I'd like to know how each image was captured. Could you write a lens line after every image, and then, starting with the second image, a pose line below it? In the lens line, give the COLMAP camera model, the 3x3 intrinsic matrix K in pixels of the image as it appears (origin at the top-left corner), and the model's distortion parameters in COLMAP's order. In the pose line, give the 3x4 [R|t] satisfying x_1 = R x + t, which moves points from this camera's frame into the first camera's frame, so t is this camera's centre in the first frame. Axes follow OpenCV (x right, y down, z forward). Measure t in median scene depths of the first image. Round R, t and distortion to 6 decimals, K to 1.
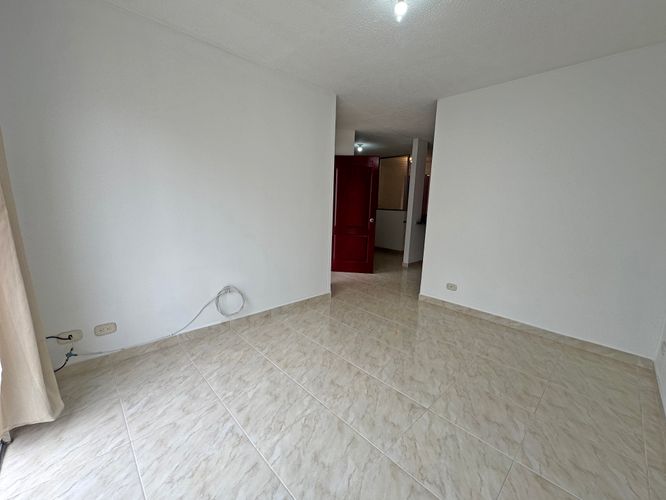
lens RADIAL K [[262.2, 0, 333.0], [0, 262.2, 250.0], [0, 0, 1]] dist [-0.000340, -0.000287]
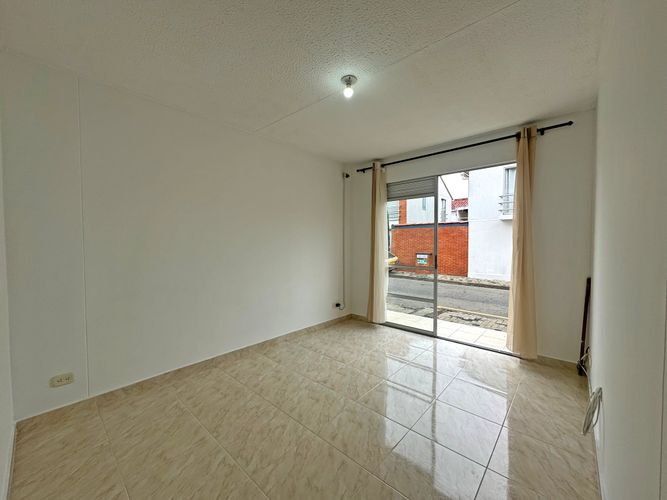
lens RADIAL K [[263.7, 0, 323.6], [0, 263.7, 244.1], [0, 0, 1]] dist [-0.001304, -0.000190]
pose [[-0.998442, -0.027954, -0.048291, 0.313846], [-0.036389, 0.982300, 0.183746, -0.323618], [0.042300, 0.185217, -0.981787, 1.778261]]
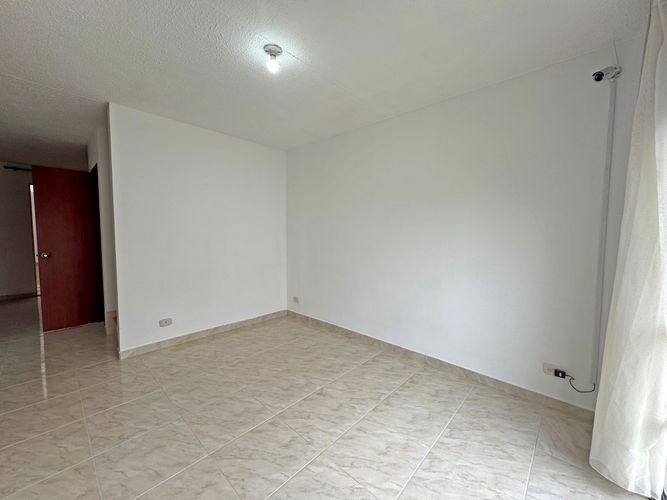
lens RADIAL K [[269.1, 0, 333.5], [0, 269.1, 250.0], [0, 0, 1]] dist [-0.002173, -0.000633]
pose [[-0.054104, -0.096362, 0.993875, -0.697072], [0.163831, 0.980988, 0.104031, -0.149124], [-0.985004, 0.168456, -0.037288, 0.677130]]
